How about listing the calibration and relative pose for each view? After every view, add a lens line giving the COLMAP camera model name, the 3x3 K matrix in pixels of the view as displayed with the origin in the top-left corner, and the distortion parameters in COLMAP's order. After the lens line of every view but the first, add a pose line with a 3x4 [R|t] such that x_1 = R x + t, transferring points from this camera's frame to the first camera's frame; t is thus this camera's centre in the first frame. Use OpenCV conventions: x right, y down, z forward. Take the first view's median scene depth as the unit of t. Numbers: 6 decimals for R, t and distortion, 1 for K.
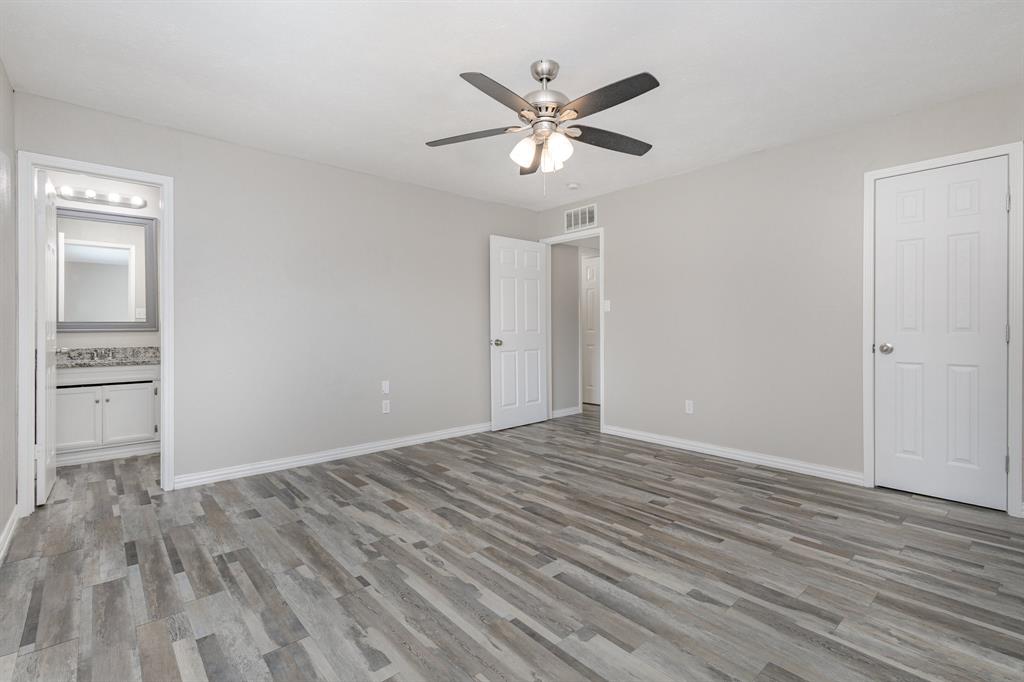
lens RADIAL K [[470.1, 0, 512.8], [0, 470.1, 335.2], [0, 0, 1]] dist [0.014690, -0.006963]
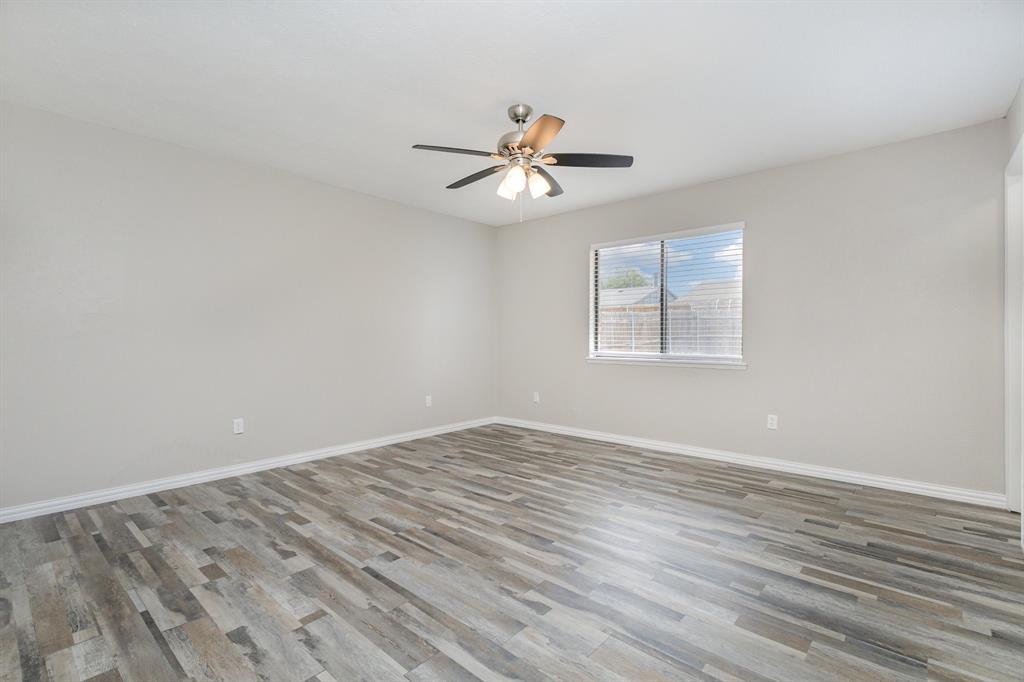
lens RADIAL K [[470.1, 0, 512.8], [0, 470.1, 335.2], [0, 0, 1]] dist [0.014690, -0.006963]
pose [[-0.992307, 0.006612, -0.123625, 0.229490], [0.005104, 0.999909, 0.012518, -0.033256], [0.123697, 0.011790, -0.992250, 2.124004]]
